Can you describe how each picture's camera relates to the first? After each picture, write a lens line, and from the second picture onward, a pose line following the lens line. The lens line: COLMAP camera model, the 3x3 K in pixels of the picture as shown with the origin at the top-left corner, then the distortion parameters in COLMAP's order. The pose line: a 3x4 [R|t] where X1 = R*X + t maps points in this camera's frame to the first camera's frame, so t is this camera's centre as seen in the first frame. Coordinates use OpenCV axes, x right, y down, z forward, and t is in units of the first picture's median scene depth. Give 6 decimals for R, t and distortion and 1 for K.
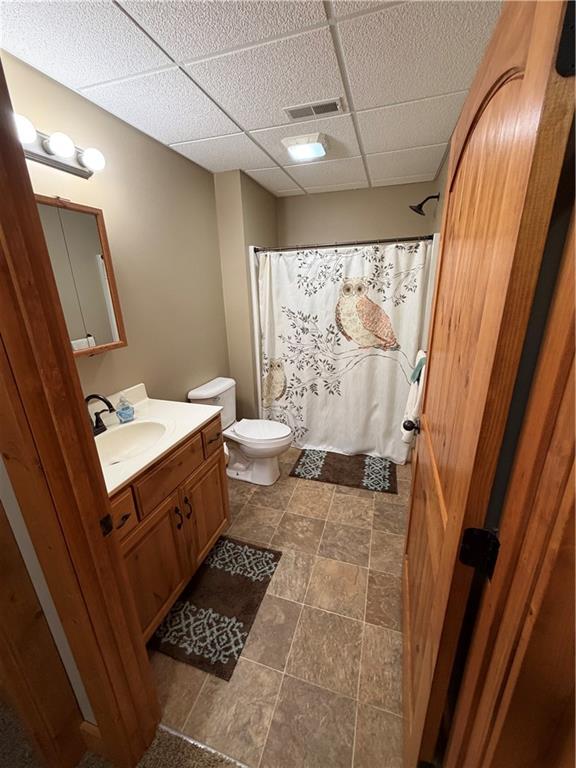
lens RADIAL K [[307.7, 0, 291.3], [0, 307.7, 385.0], [0, 0, 1]] dist [0.000506, 0.000150]
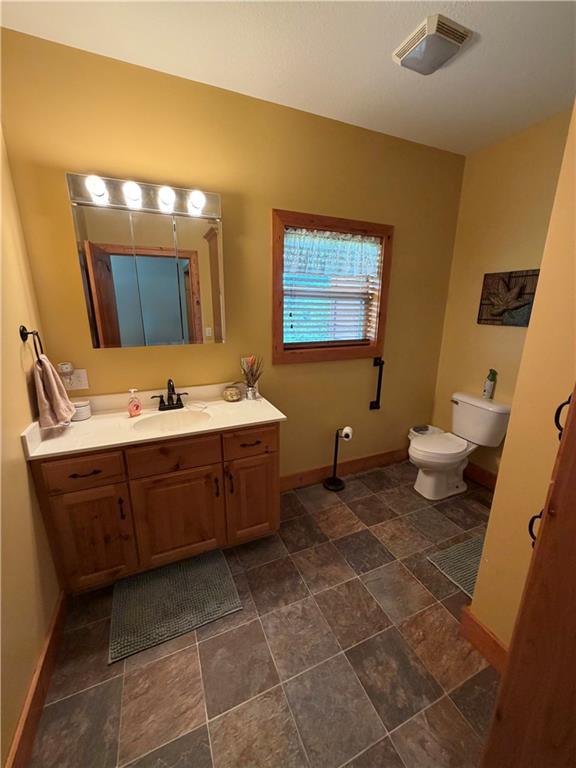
lens RADIAL K [[307.7, 0, 289.5], [0, 307.7, 384.5], [0, 0, 1]] dist [0.000506, 0.000150]
pose [[-0.661818, -0.172067, 0.729651, -0.225862], [0.241940, 0.872198, 0.425130, -0.431511], [-0.709551, 0.457890, -0.535606, 1.354028]]
